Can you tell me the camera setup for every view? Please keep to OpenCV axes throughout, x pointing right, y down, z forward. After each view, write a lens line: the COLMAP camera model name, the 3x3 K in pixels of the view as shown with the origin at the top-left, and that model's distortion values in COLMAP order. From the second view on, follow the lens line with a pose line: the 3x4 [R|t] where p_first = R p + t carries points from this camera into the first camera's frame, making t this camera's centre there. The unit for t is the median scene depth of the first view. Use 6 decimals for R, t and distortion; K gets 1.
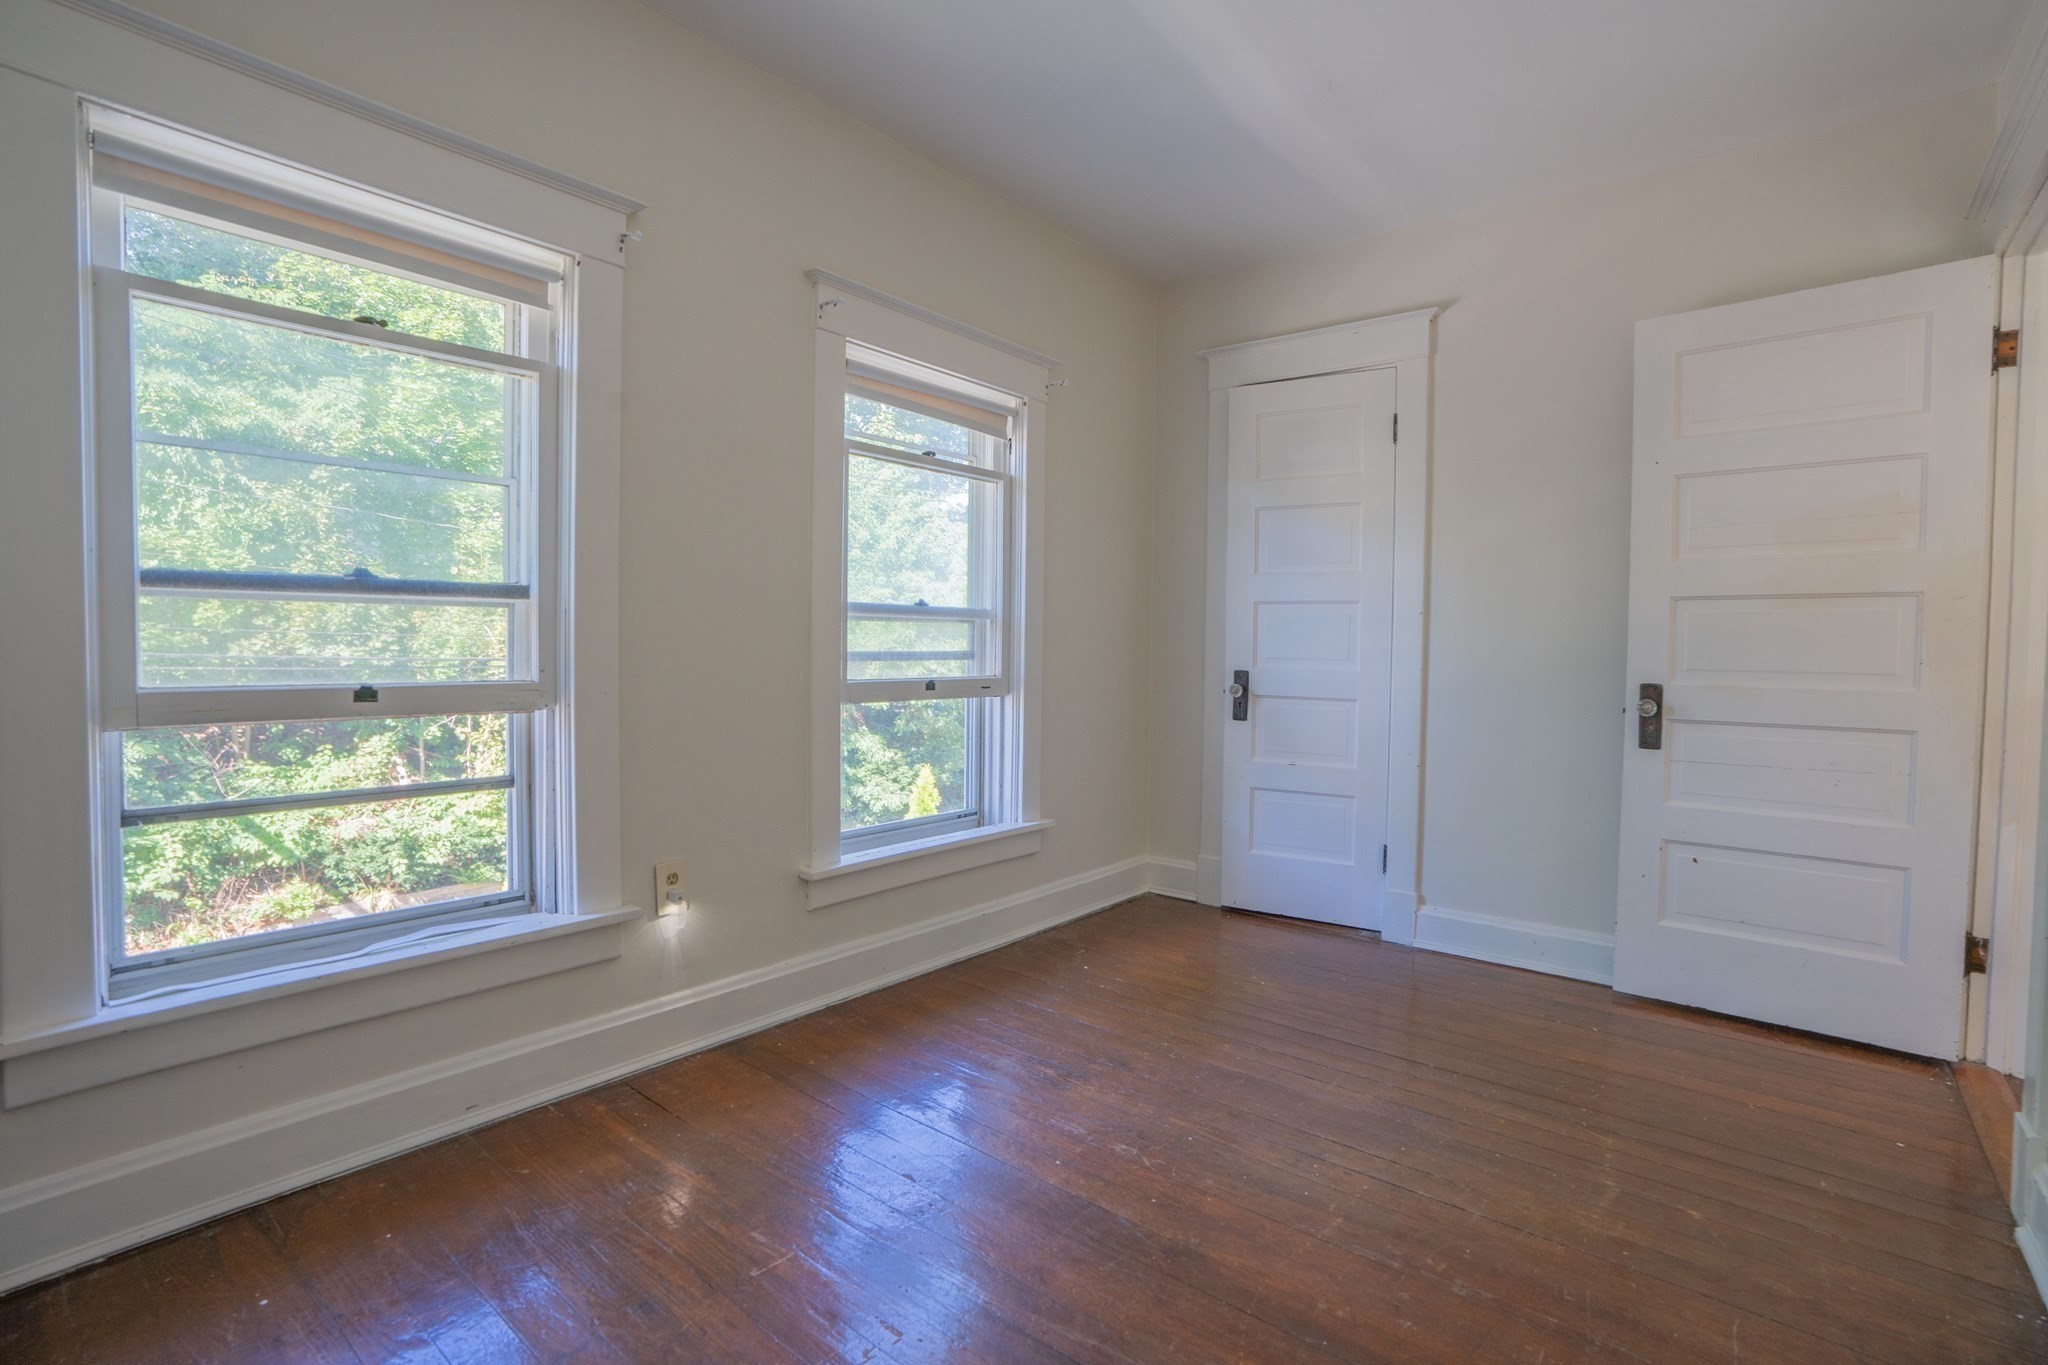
lens RADIAL K [[962.9, 0, 1029.3], [0, 962.9, 675.9], [0, 0, 1]] dist [-0.079127, 0.030927]
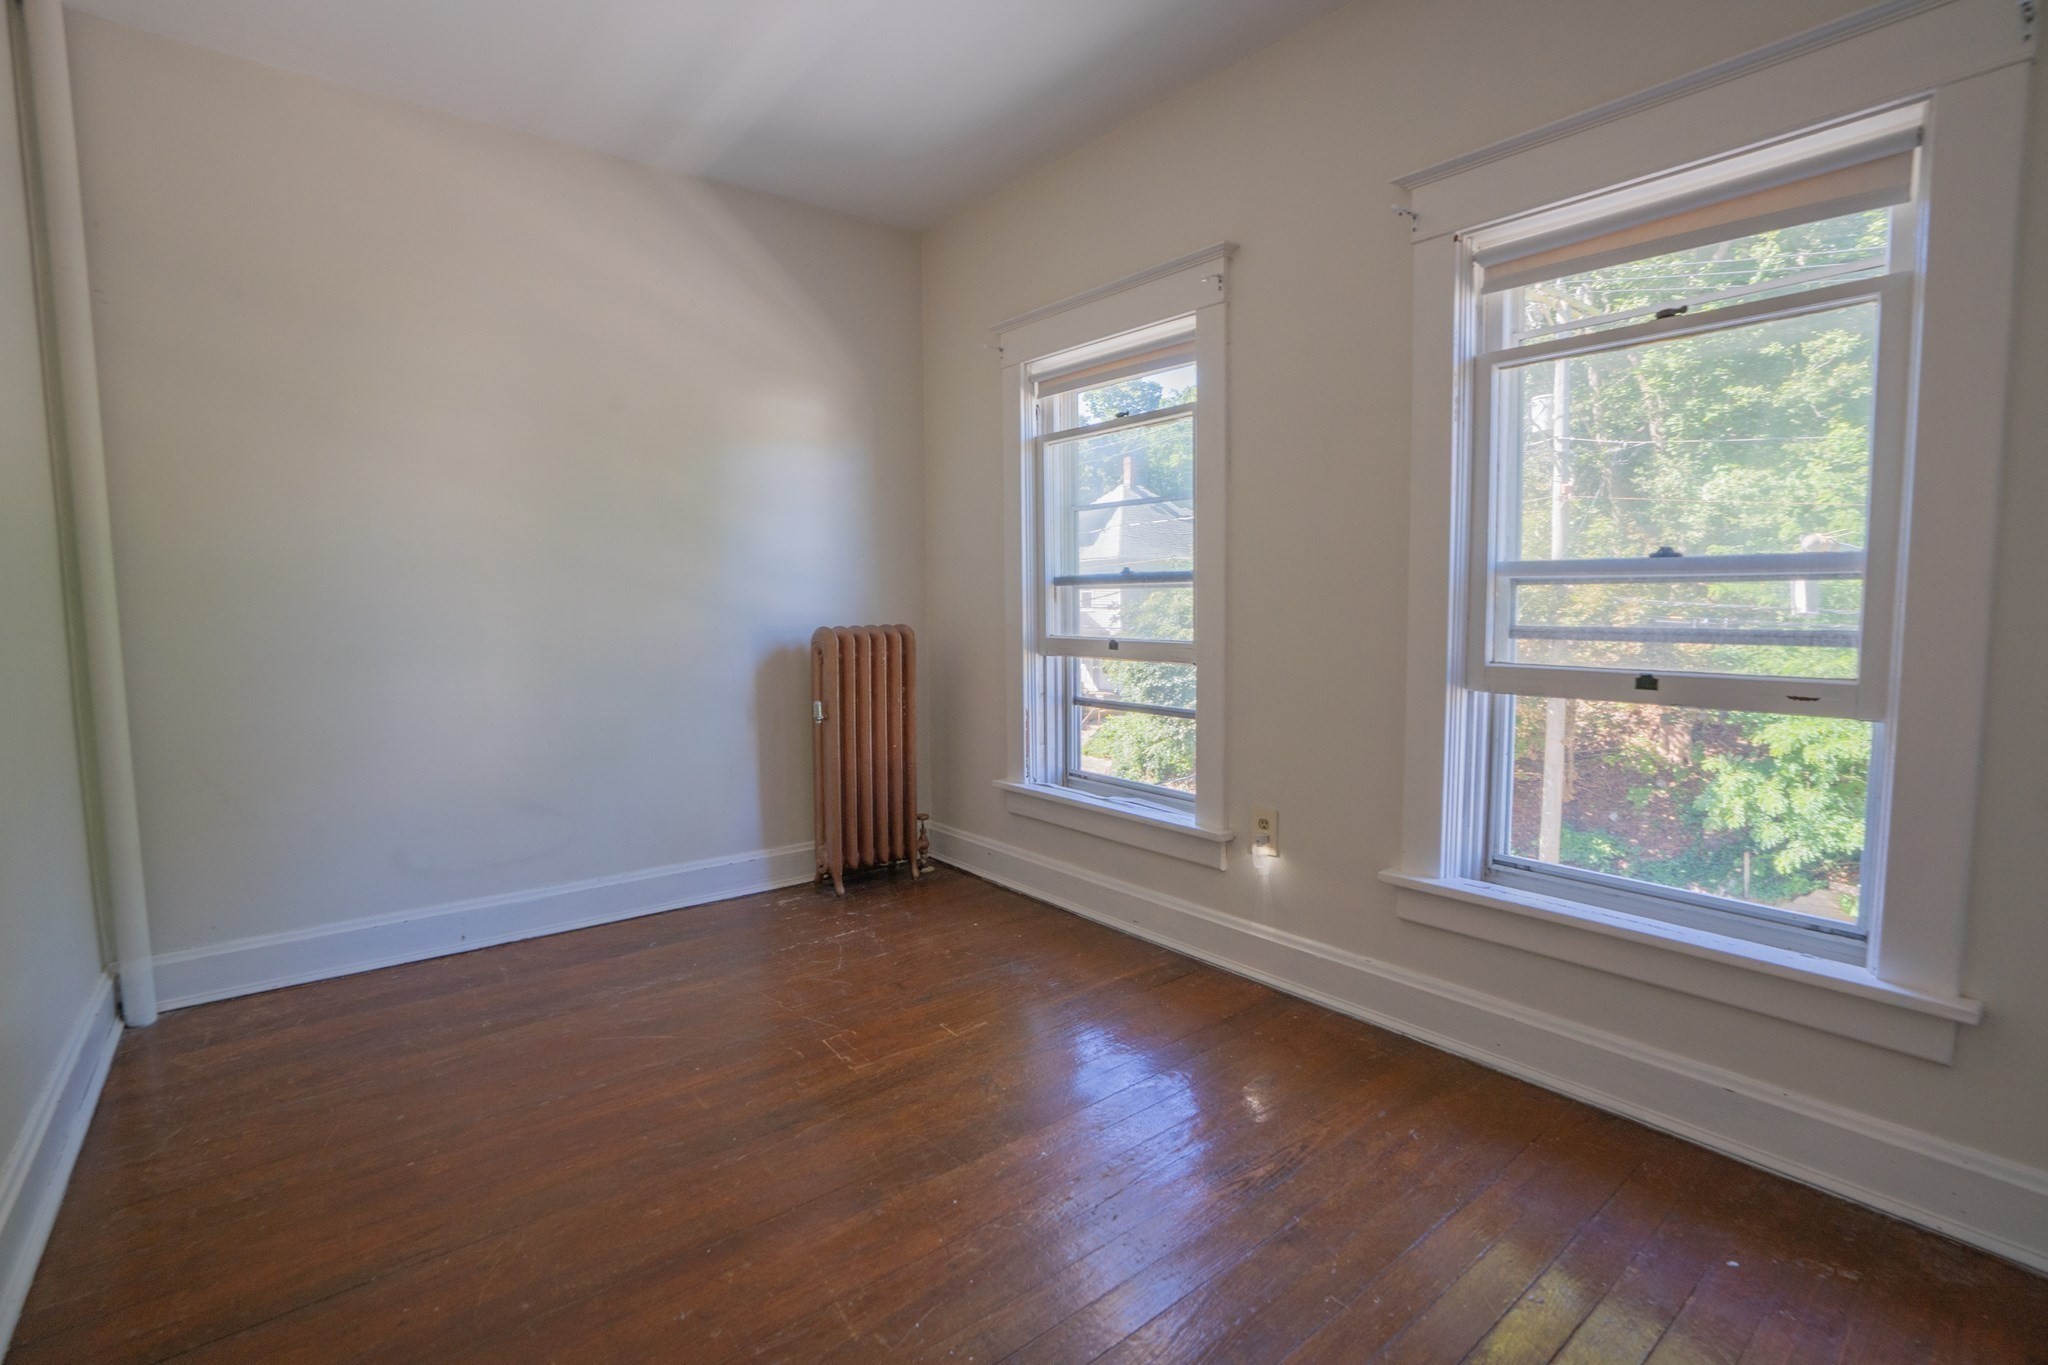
lens RADIAL K [[921.8, 0, 1025.3], [0, 921.8, 708.6], [0, 0, 1]] dist [-0.098300, 0.016371]
pose [[-0.215109, 0.085967, -0.972799, 0.716168], [-0.041299, 0.994426, 0.097011, -0.015030], [0.975716, 0.061044, -0.210359, 0.929240]]
